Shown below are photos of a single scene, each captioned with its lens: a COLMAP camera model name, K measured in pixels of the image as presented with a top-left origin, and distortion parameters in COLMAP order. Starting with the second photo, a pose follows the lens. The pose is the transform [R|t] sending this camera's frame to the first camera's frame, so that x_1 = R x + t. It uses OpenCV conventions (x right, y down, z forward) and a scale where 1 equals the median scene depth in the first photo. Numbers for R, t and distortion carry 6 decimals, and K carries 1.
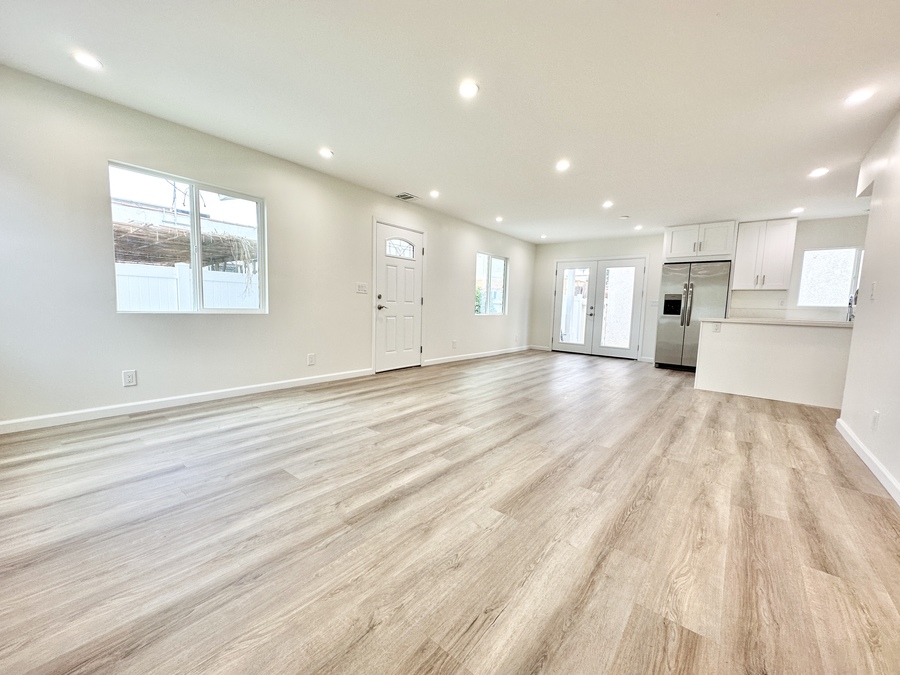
lens RADIAL K [[359.4, 0, 450.0], [0, 359.4, 337.5], [0, 0, 1]] dist [0.000388, -0.000032]
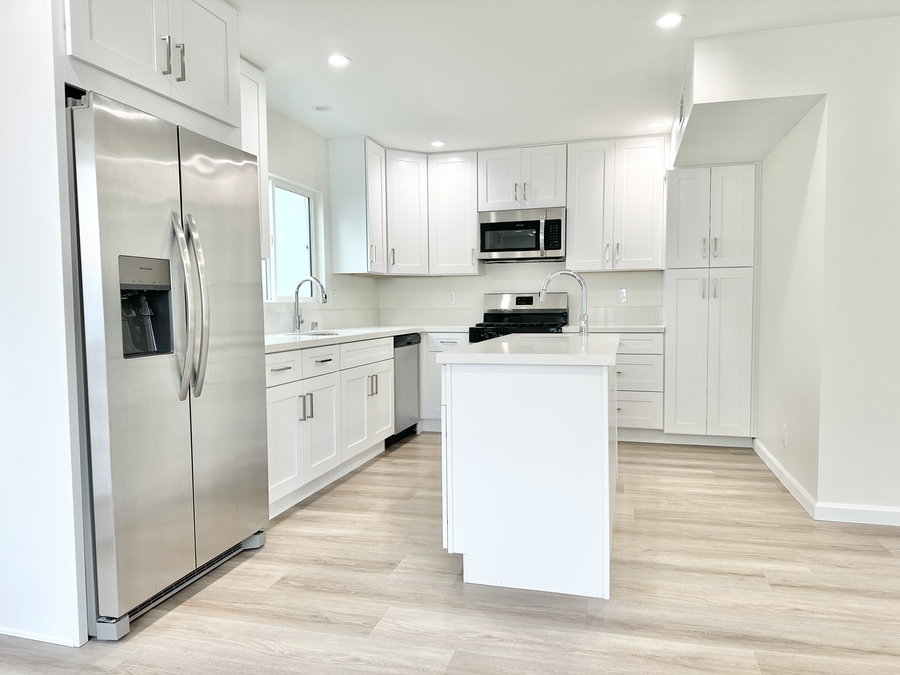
lens RADIAL K [[627.7, 0, 450.0], [0, 627.7, 337.5], [0, 0, 1]] dist [0.074353, -0.081332]
pose [[-0.401252, -0.075324, 0.912866, 0.456961], [0.079284, 0.990017, 0.116539, -0.227304], [-0.912530, 0.119137, -0.391274, 2.162235]]
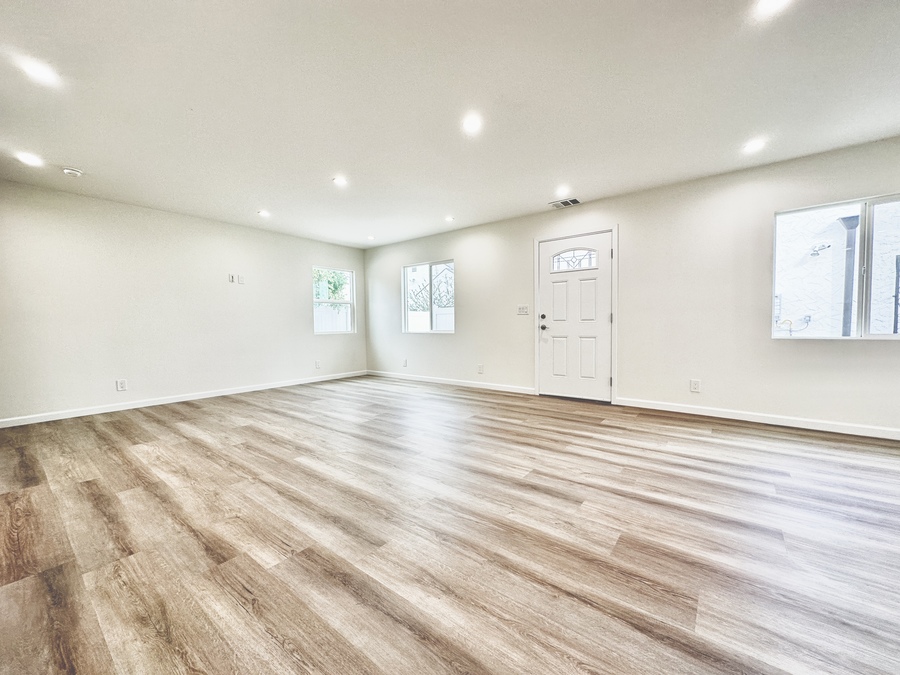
lens RADIAL K [[359.4, 0, 450.0], [0, 359.4, 337.5], [0, 0, 1]] dist [0.000388, -0.000032]
pose [[0.017070, 0.006831, -0.999831, 1.360732], [-0.078922, 0.996866, 0.005463, -0.074615], [0.996735, 0.078815, 0.017555, 1.290017]]
